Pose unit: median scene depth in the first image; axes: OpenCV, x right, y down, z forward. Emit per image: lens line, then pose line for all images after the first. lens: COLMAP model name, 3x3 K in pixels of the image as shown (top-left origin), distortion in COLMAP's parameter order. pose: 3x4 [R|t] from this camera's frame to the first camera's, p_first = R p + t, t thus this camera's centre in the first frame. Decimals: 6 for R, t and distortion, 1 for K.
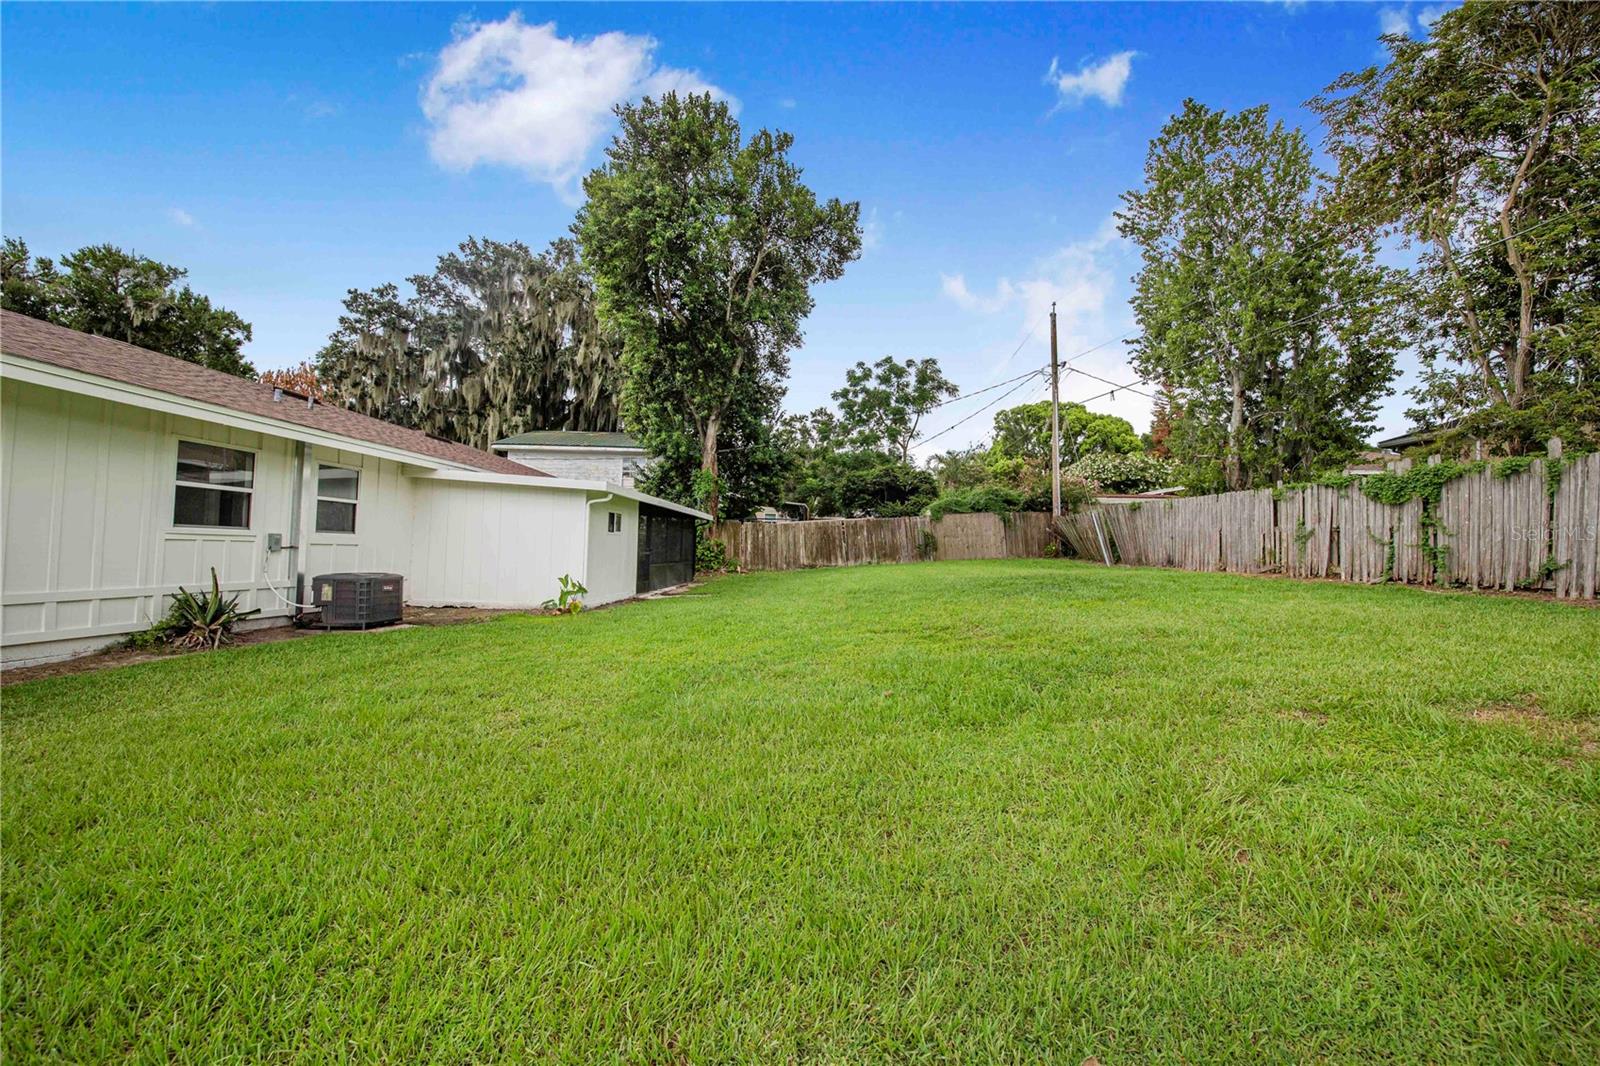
lens RADIAL K [[606.2, 0, 800.0], [0, 606.2, 533.0], [0, 0, 1]] dist [-0.033626, -0.000326]
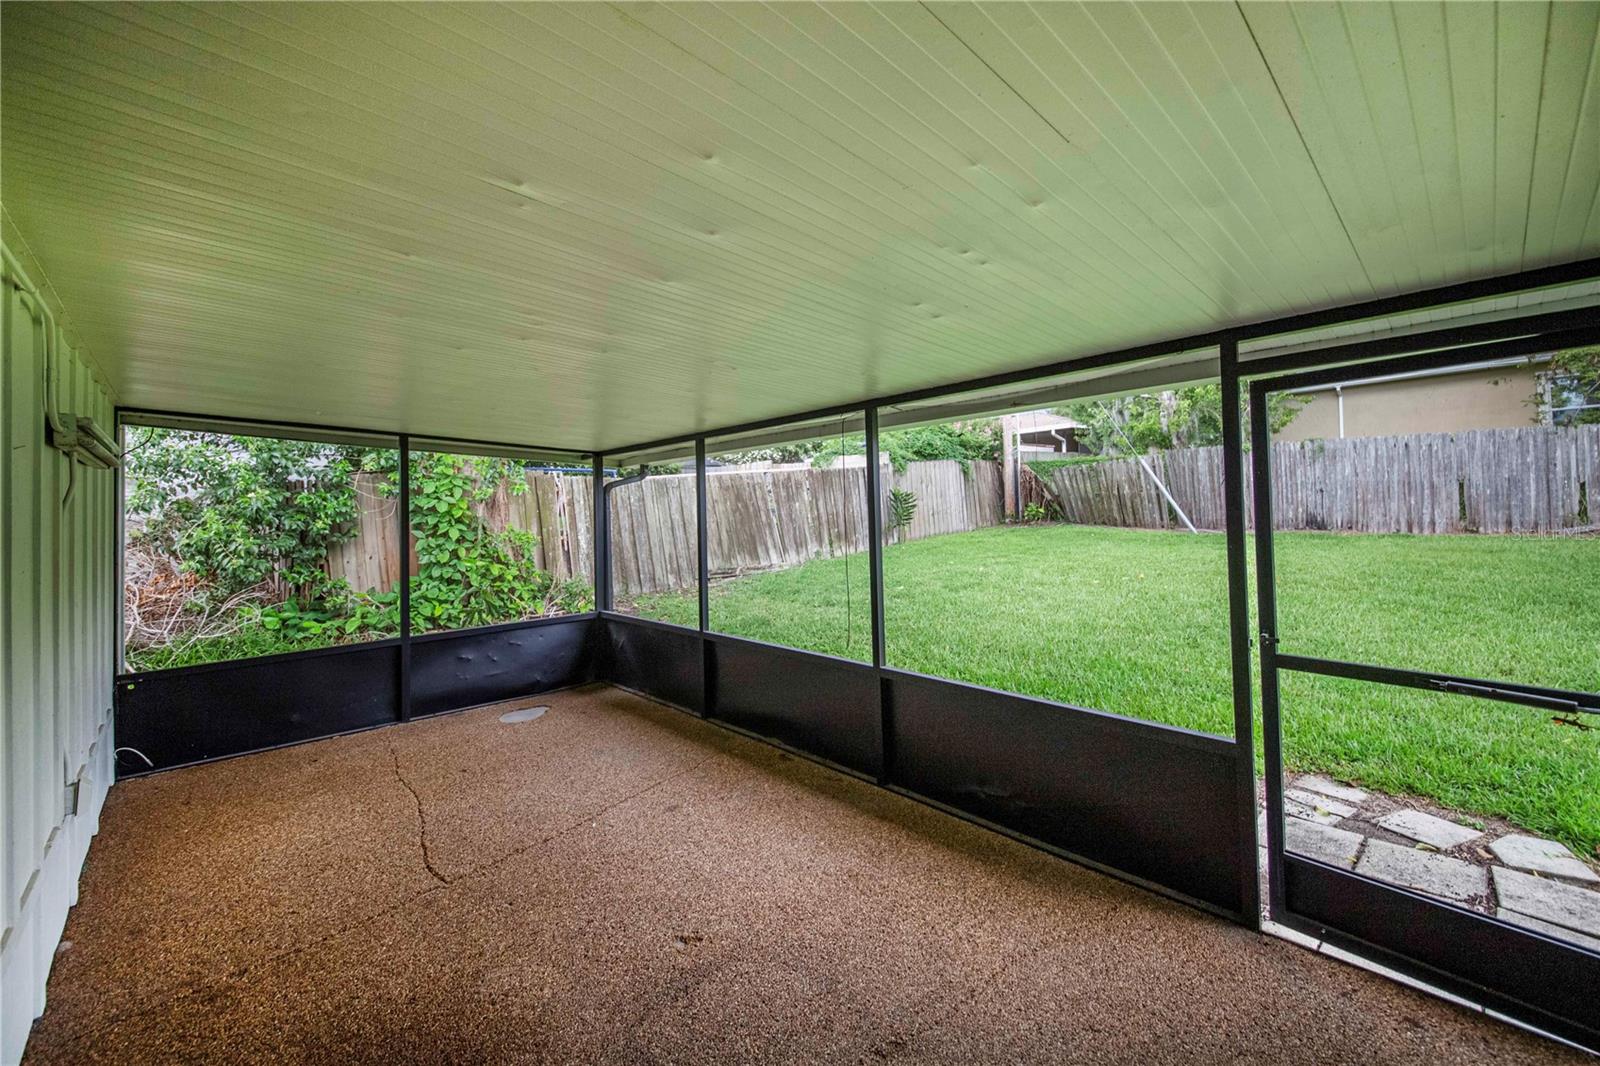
lens RADIAL K [[647.5, 0, 800.0], [0, 647.5, 533.0], [0, 0, 1]] dist [0.000519, -0.000050]
pose [[0.689469, -0.066181, 0.721285, -0.250168], [0.021911, 0.997267, 0.070559, -0.006543], [-0.723984, -0.032844, 0.689035, 0.537442]]
